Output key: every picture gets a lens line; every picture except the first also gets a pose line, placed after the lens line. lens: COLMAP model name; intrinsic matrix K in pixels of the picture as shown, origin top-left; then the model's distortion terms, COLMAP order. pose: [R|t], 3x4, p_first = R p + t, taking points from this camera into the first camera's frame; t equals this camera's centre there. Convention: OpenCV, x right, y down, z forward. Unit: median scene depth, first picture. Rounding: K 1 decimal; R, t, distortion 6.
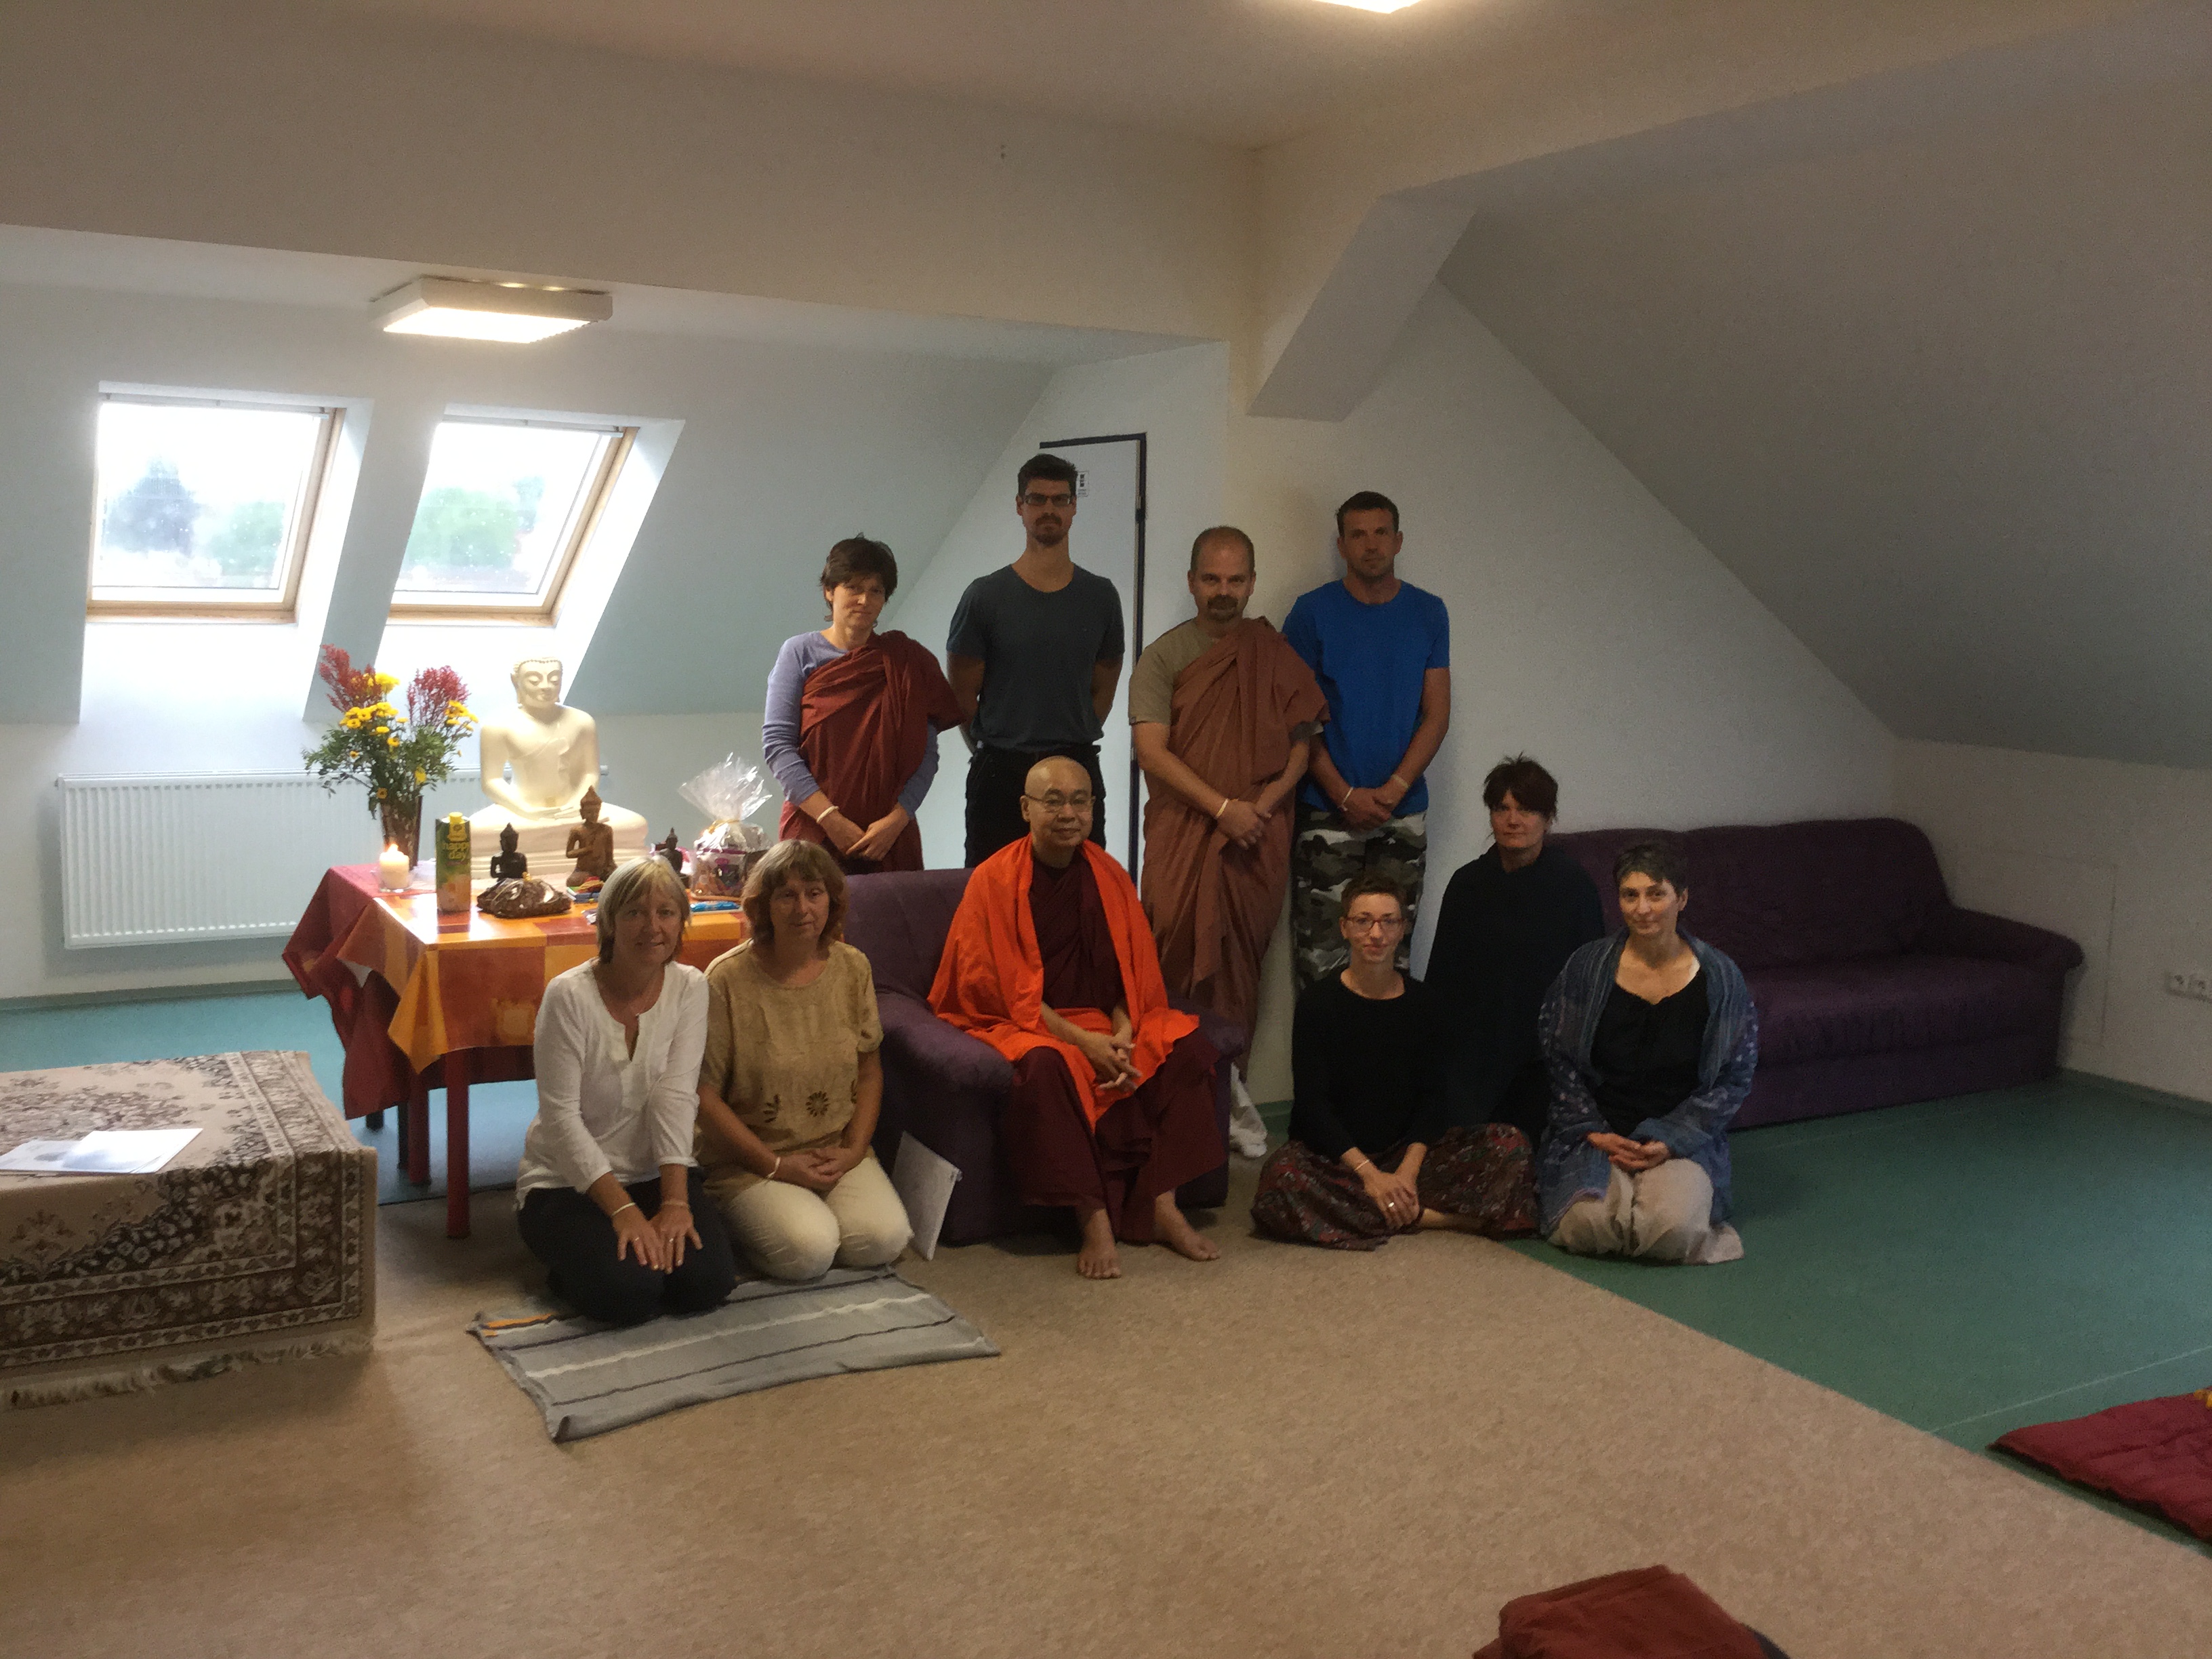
lens RADIAL K [[1989.9, 0, 1106.0], [0, 1989.9, 829.5], [0, 0, 1]] dist [0.264067, -0.457932]
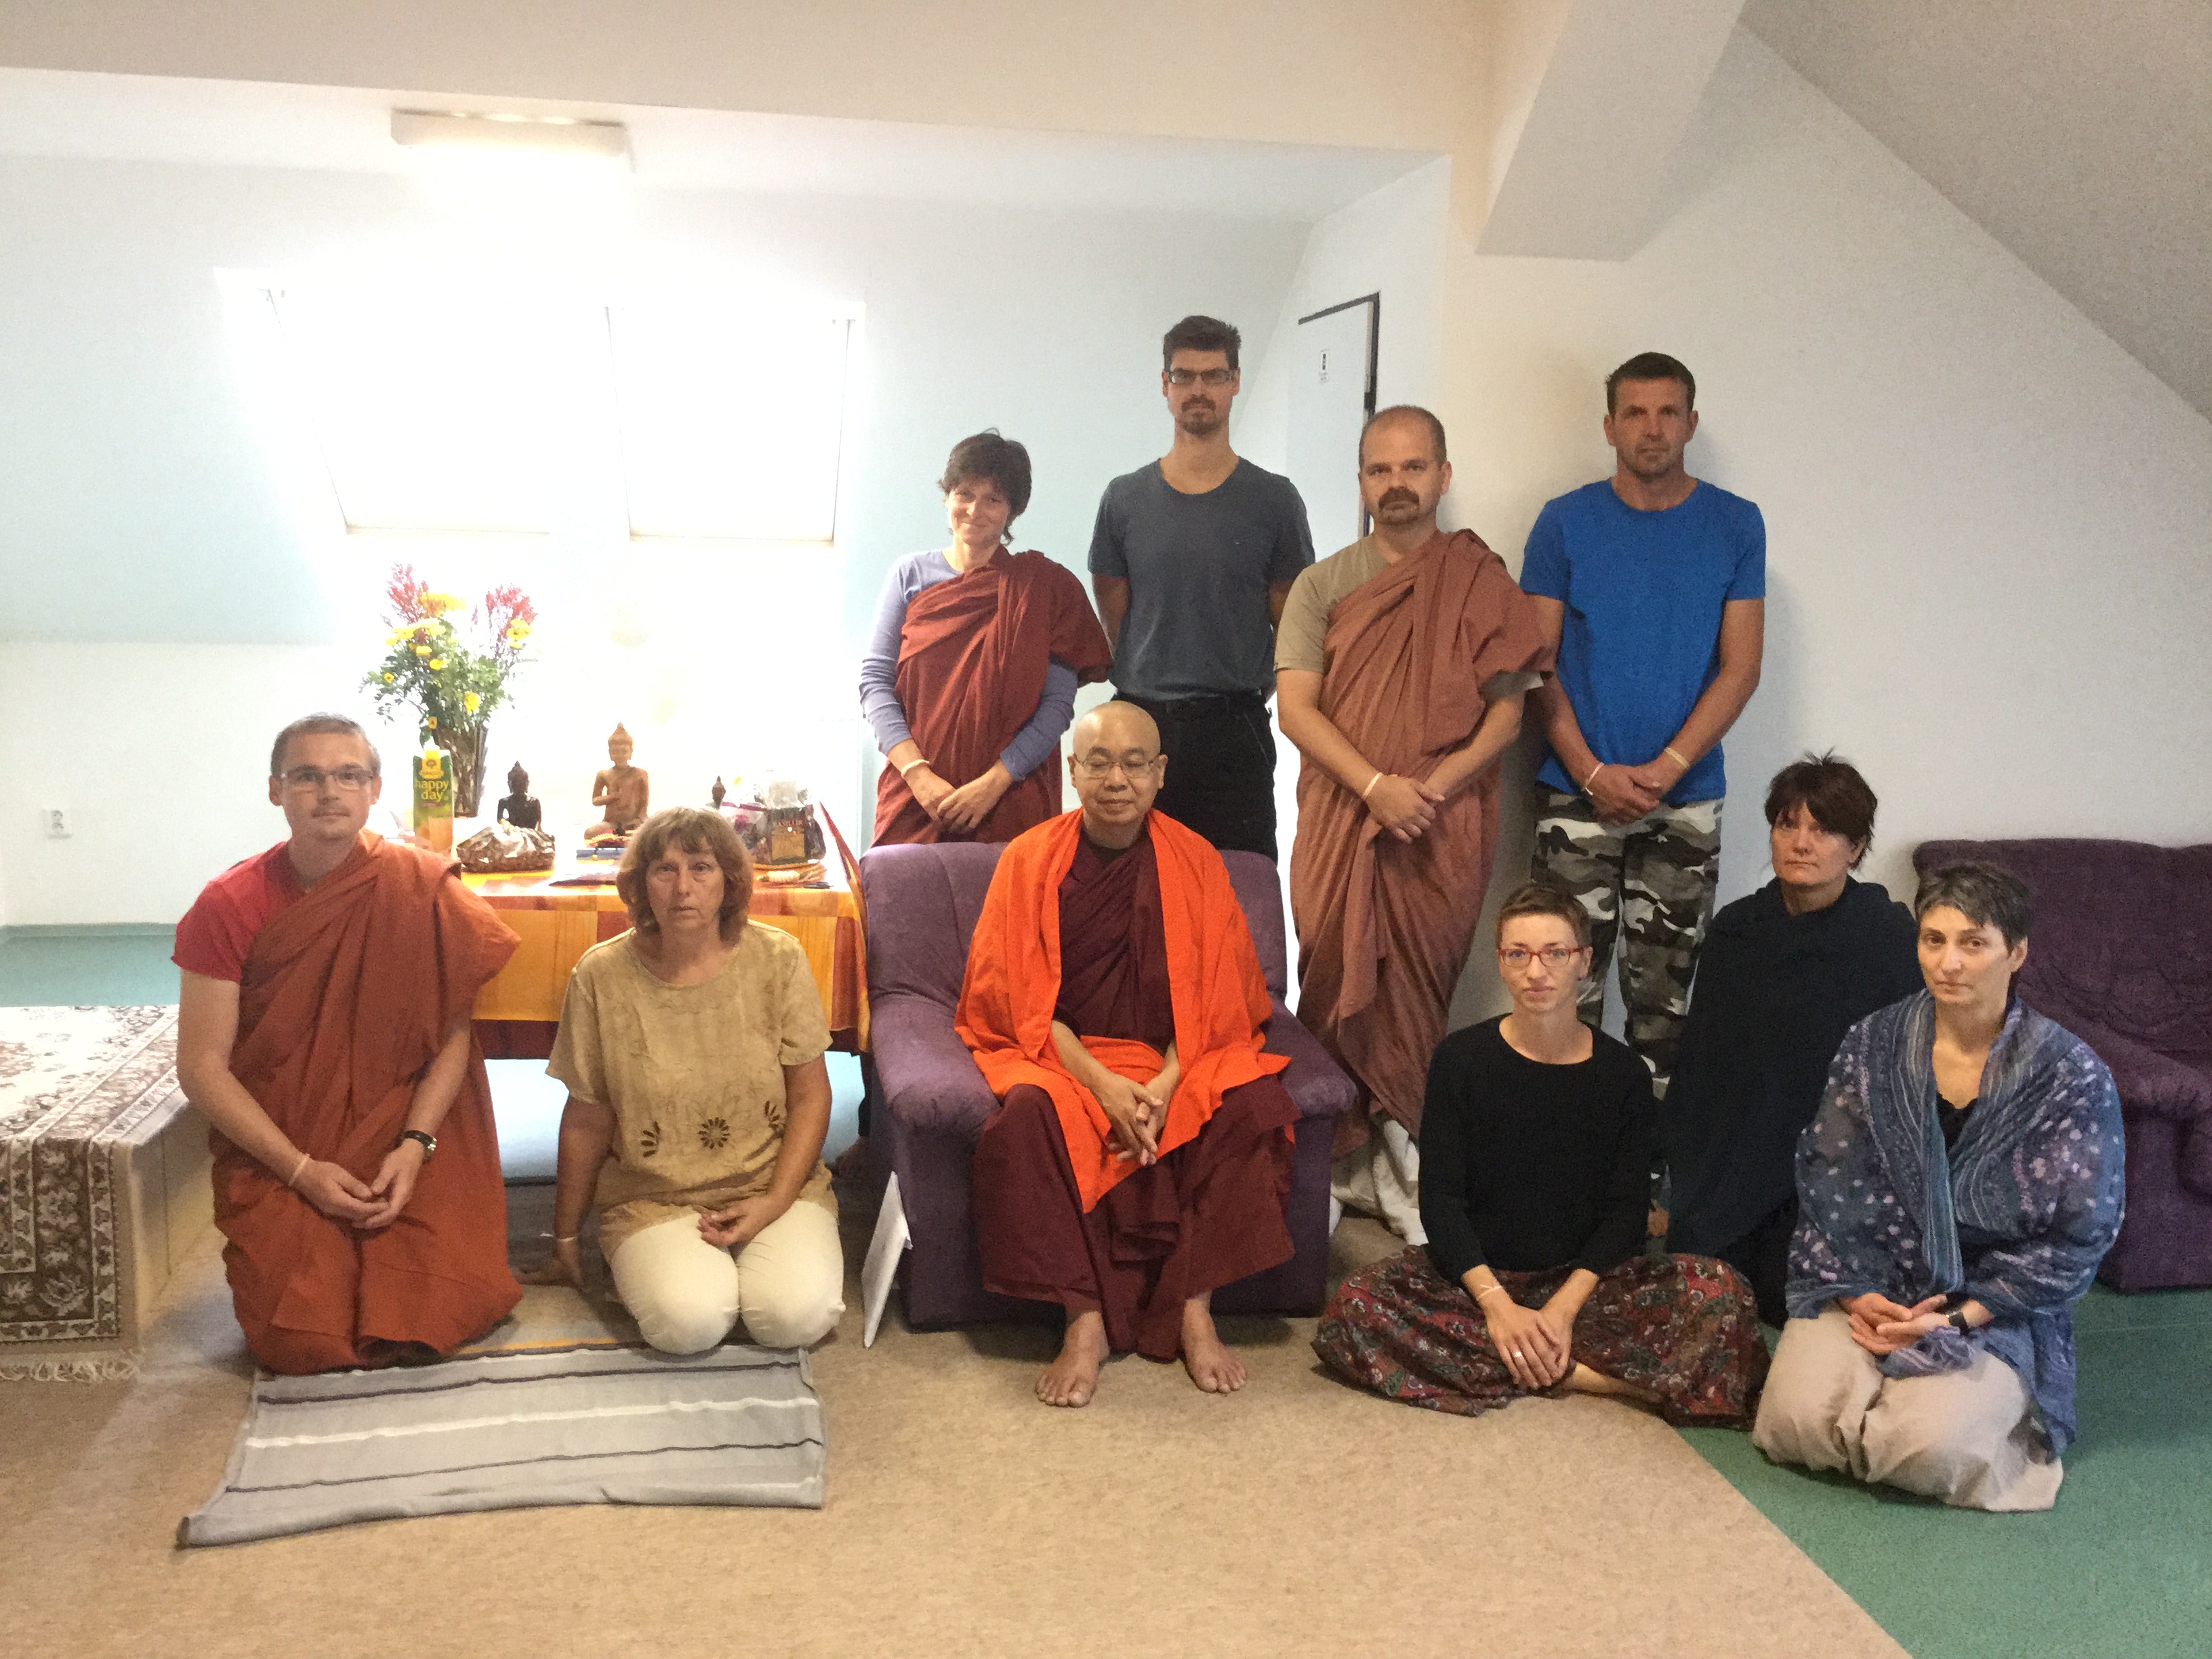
lens RADIAL K [[1989.9, 0, 1106.0], [0, 1989.9, 829.5], [0, 0, 1]] dist [0.264067, -0.457932]
pose [[0.941471, 0.052727, -0.332945, 0.227001], [-0.047184, 0.998580, 0.024717, -0.007451], [0.333776, -0.007561, 0.942622, 0.274978]]
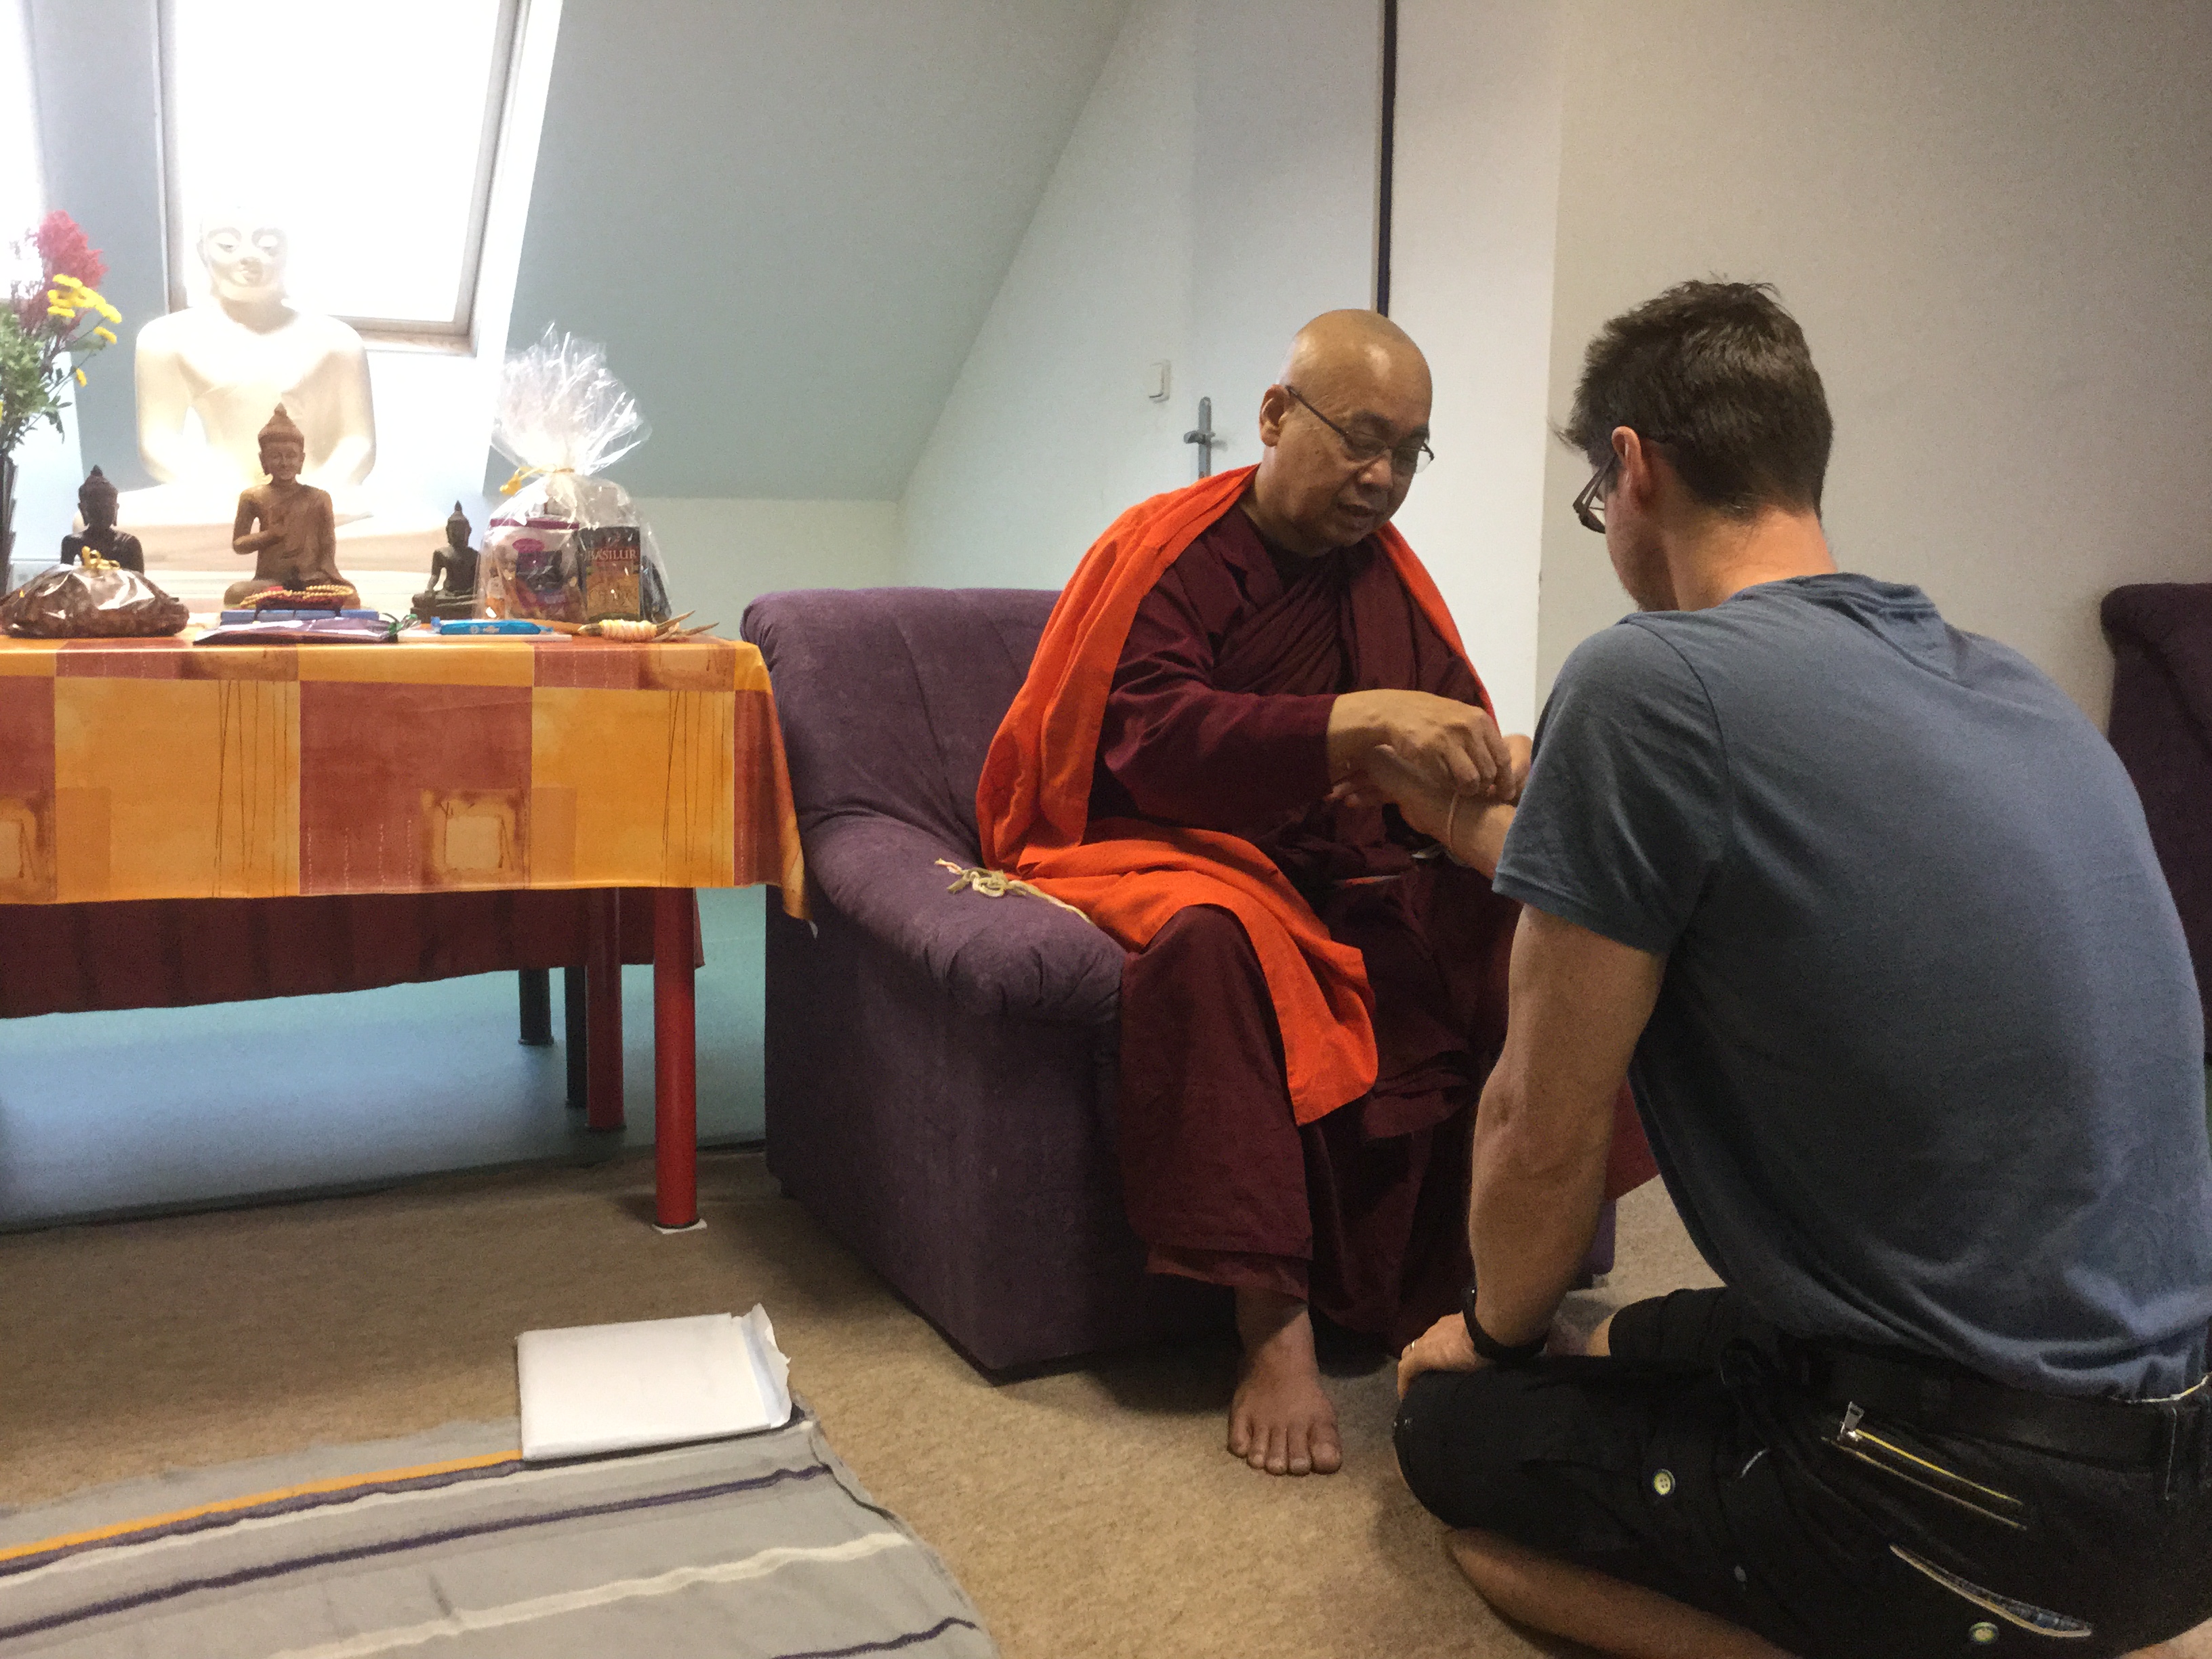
lens RADIAL K [[2050.9, 0, 1058.6], [0, 2050.9, 768.0], [0, 0, 1]] dist [0.277809, -0.512991]
pose [[0.993441, -0.009337, -0.113960, -0.010353], [0.005669, 0.999457, -0.032469, 0.086257], [0.114202, 0.031611, 0.992955, 0.527425]]
